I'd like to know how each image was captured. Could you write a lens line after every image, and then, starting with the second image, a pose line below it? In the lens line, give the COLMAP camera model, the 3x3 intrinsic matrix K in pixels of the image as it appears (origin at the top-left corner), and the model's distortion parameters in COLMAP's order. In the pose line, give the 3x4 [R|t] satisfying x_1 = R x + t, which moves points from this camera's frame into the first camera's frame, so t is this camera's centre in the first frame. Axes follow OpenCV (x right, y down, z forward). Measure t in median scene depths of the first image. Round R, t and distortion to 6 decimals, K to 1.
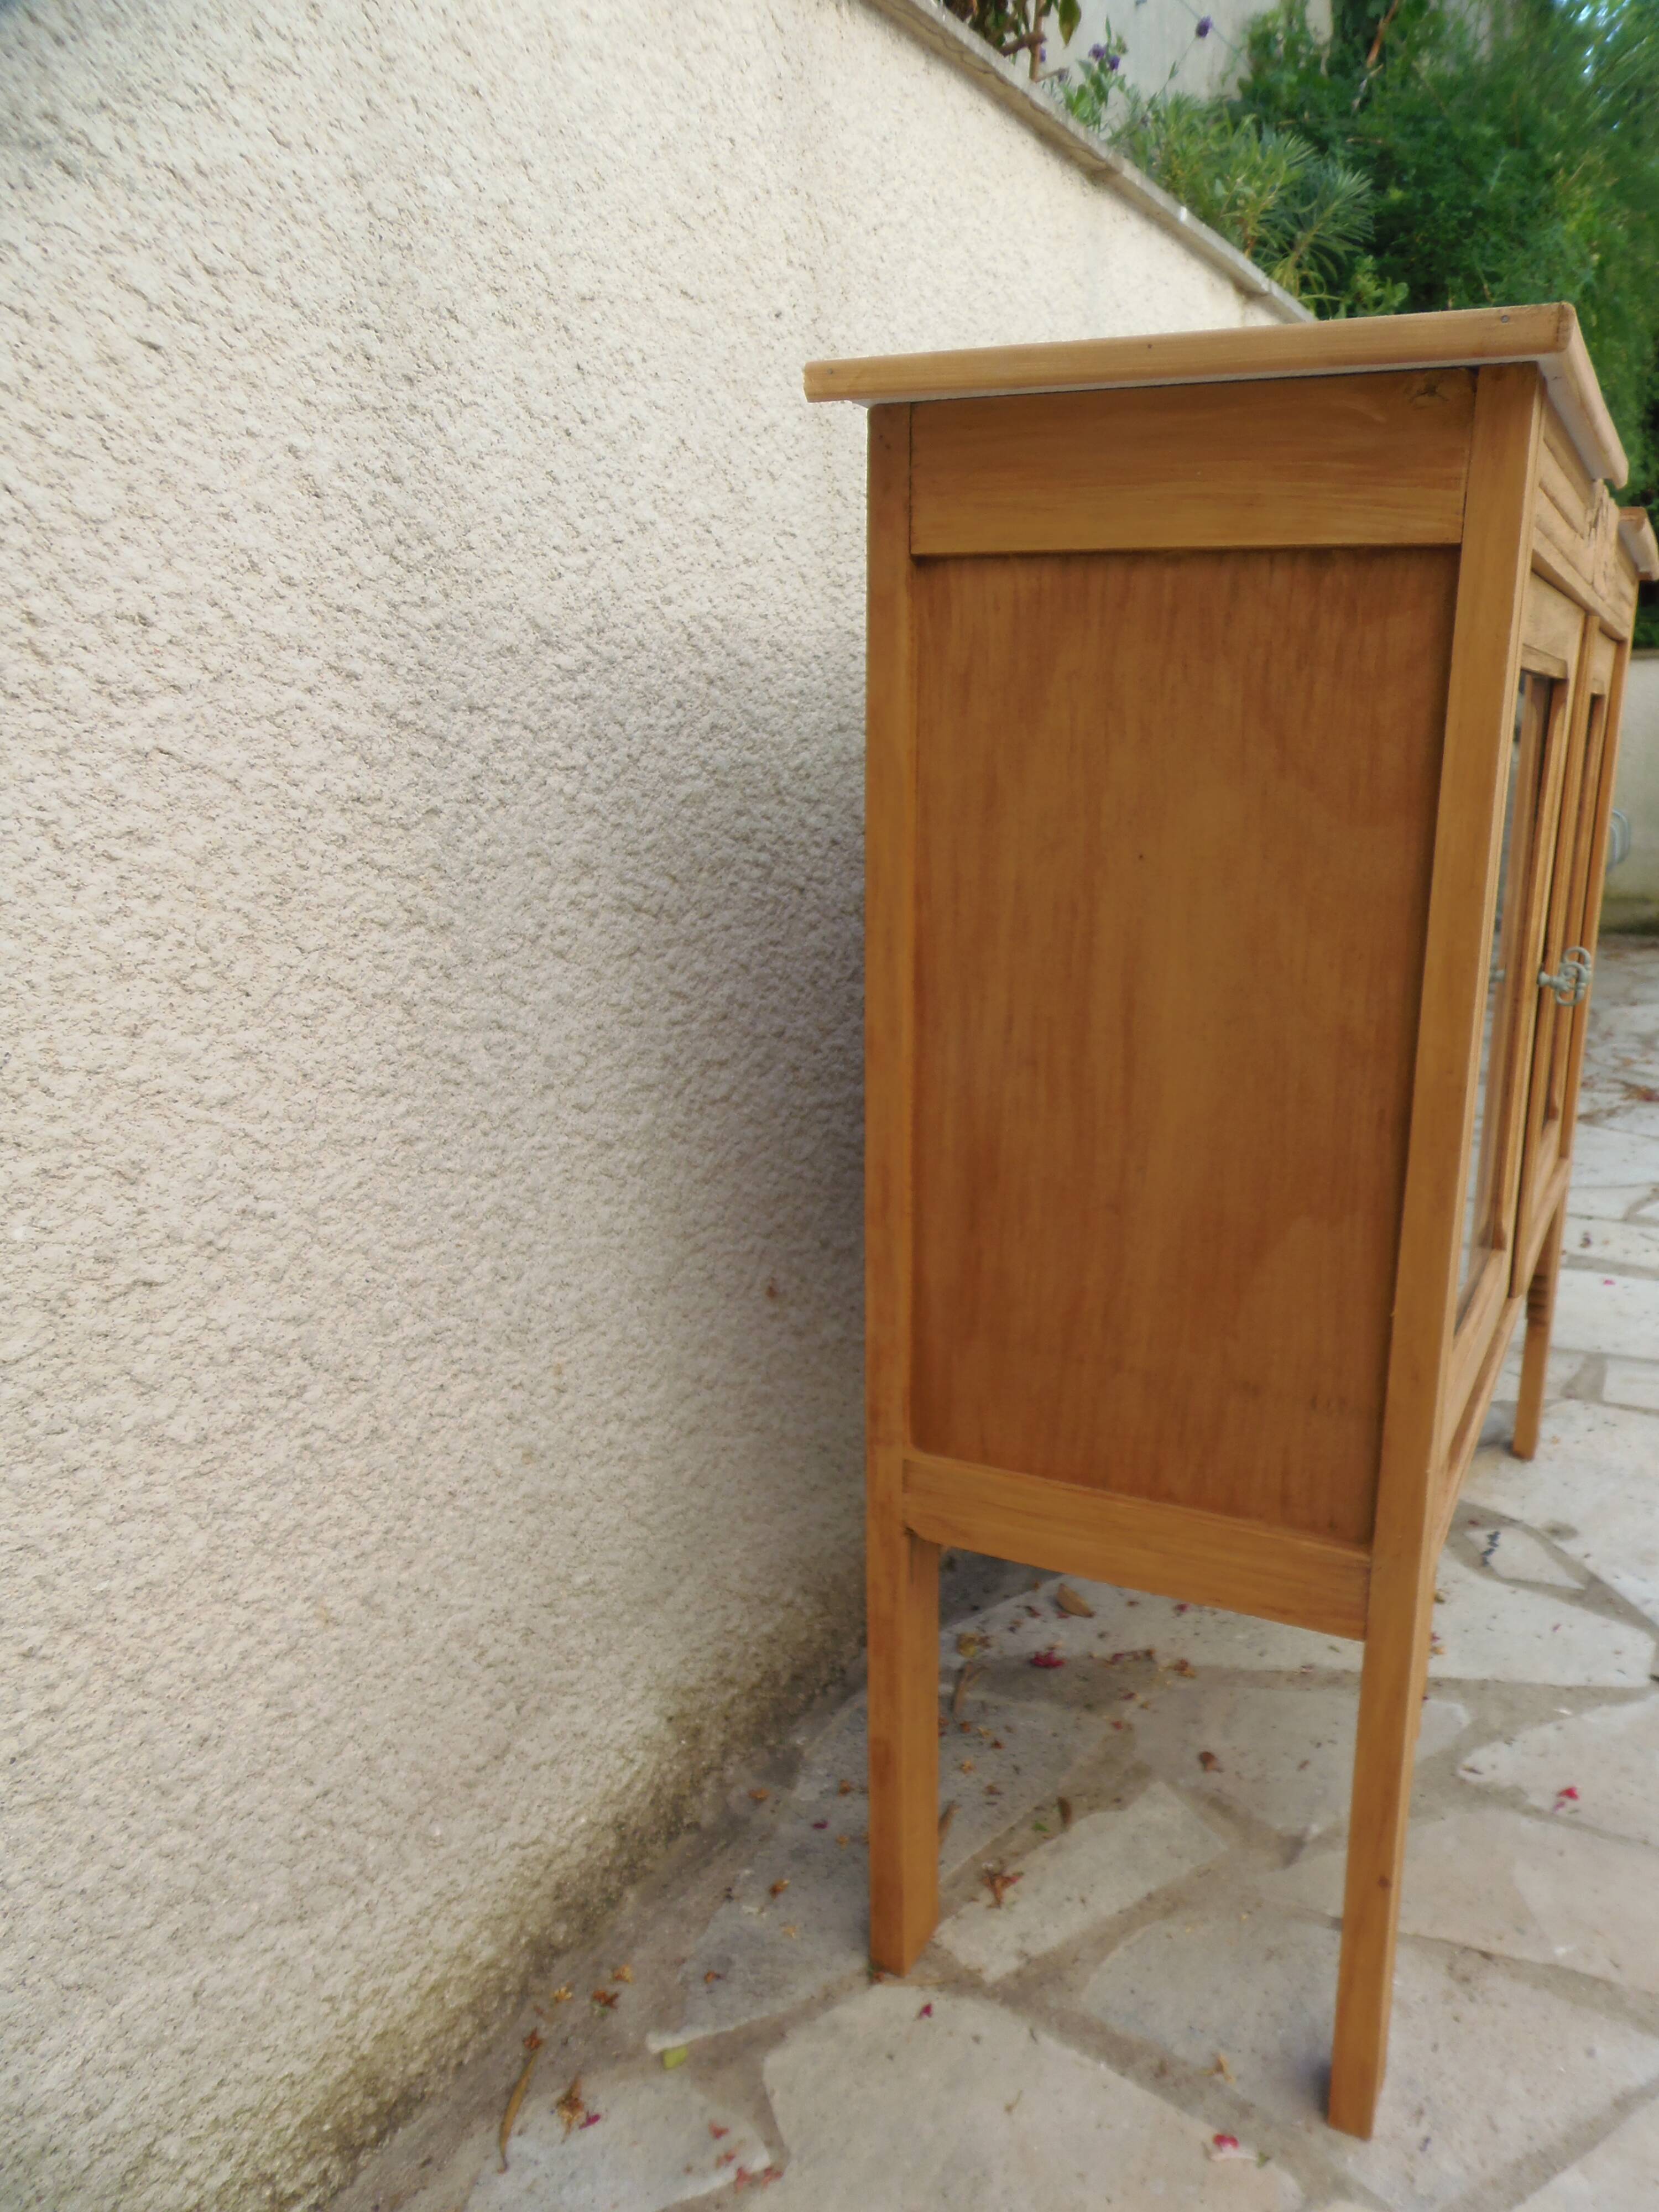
lens RADIAL K [[1629.9, 0, 945.7], [0, 1629.9, 1130.7], [0, 0, 1]] dist [-0.017019, -0.021984]
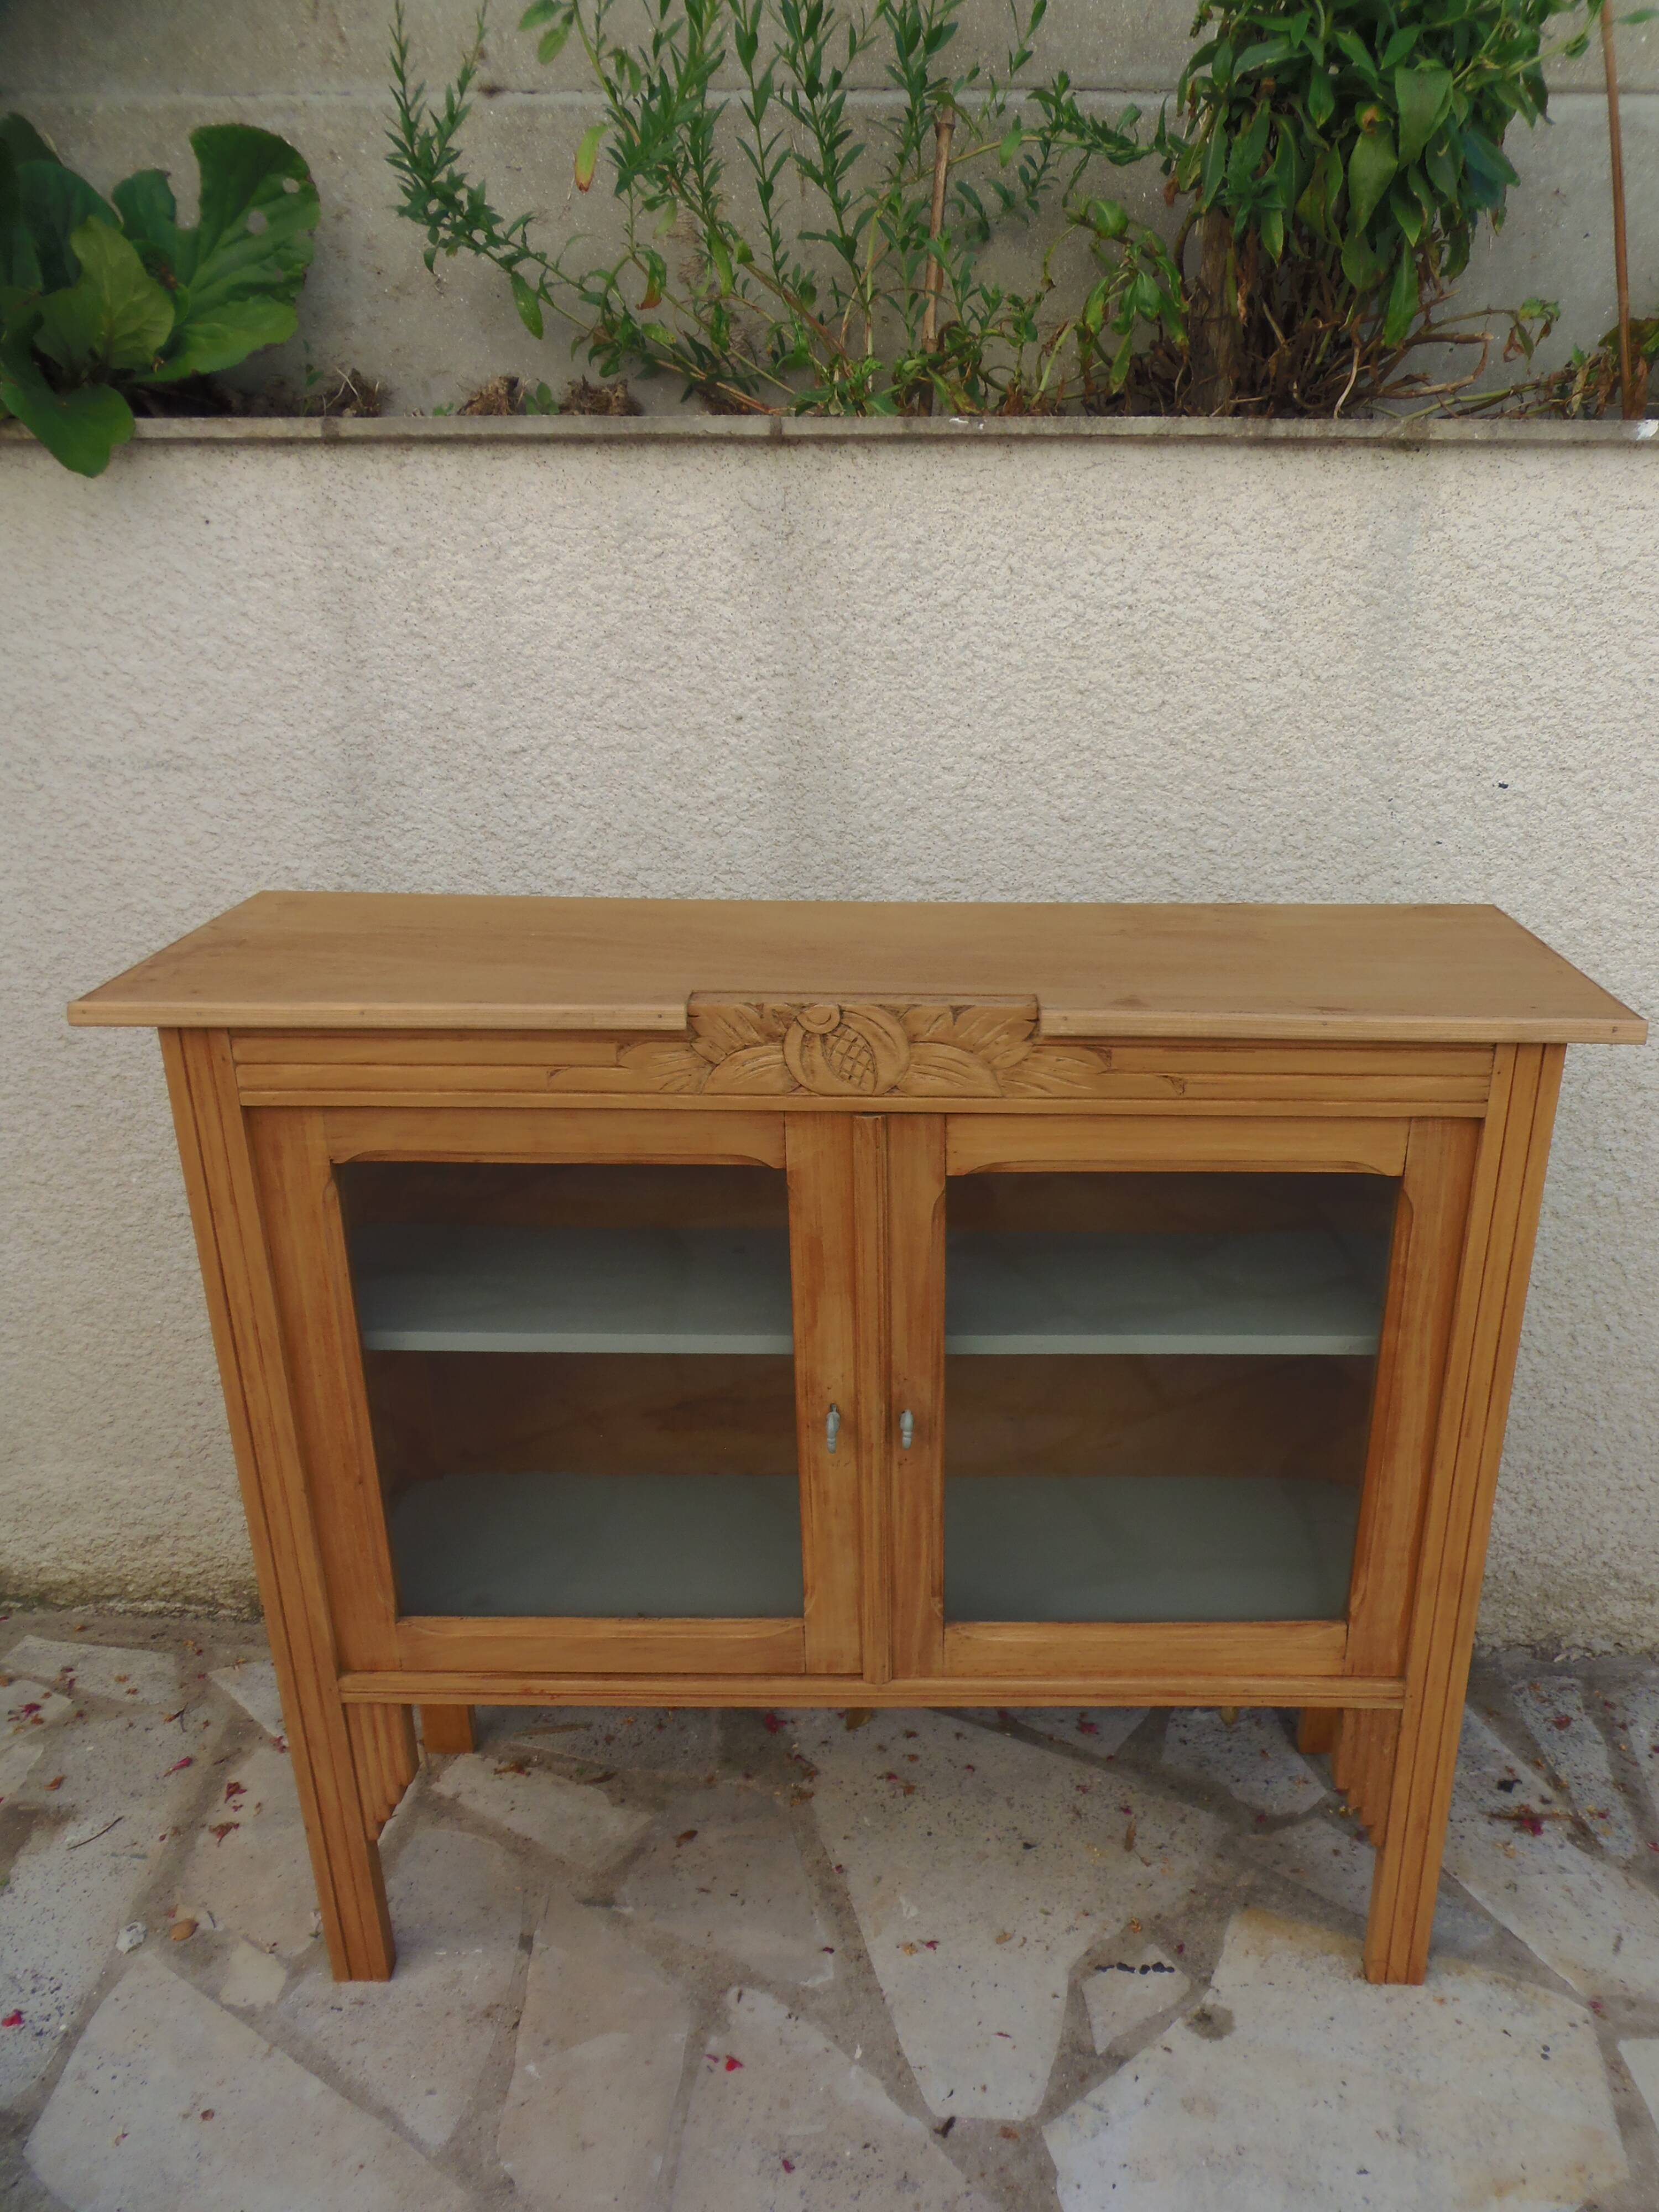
lens RADIAL K [[1610.0, 0, 949.9], [0, 1610.0, 1117.1], [0, 0, 1]] dist [-0.014096, -0.024002]
pose [[0.420031, 0.319152, -0.849538, 1.286449], [-0.230094, 0.942984, 0.240494, -0.576604], [0.877856, 0.094458, 0.469518, 0.572311]]
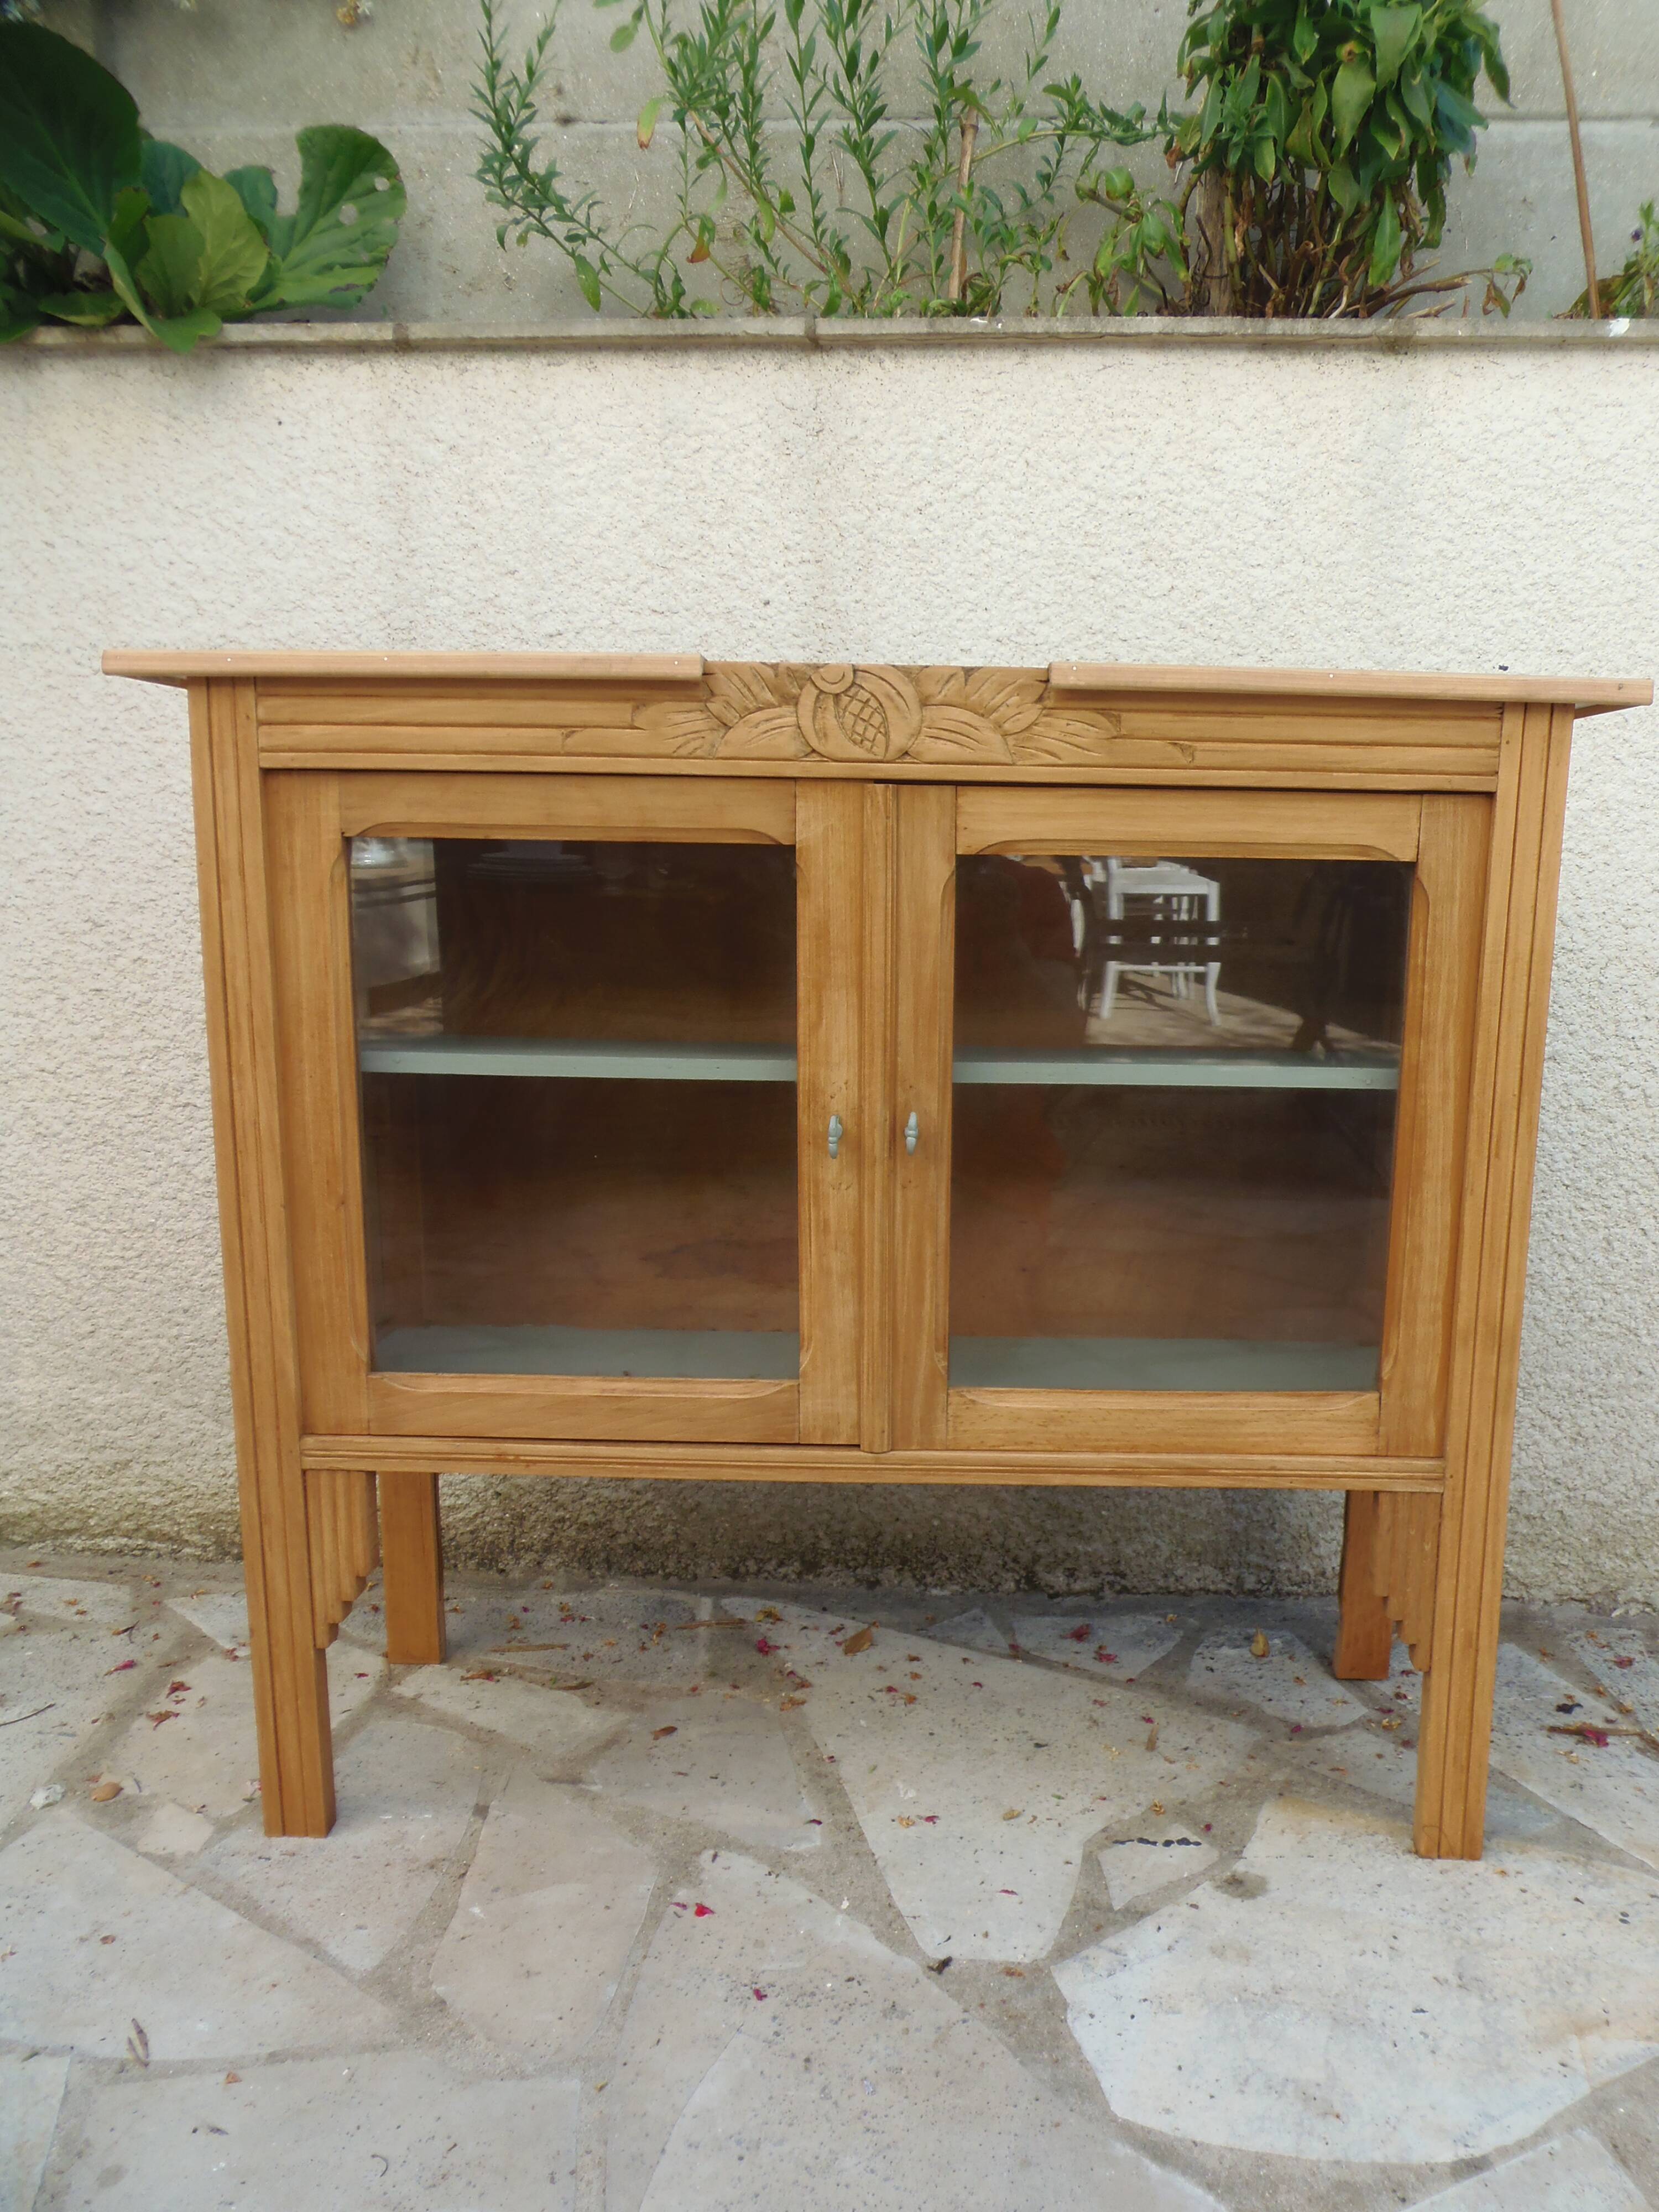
lens RADIAL K [[1610.0, 0, 953.8], [0, 1610.0, 1139.1], [0, 0, 1]] dist [-0.014096, -0.024002]
pose [[0.405799, 0.156129, -0.900528, 1.374711], [-0.240108, 0.968903, 0.059785, -0.175011], [0.881859, 0.191963, 0.430668, 0.650088]]
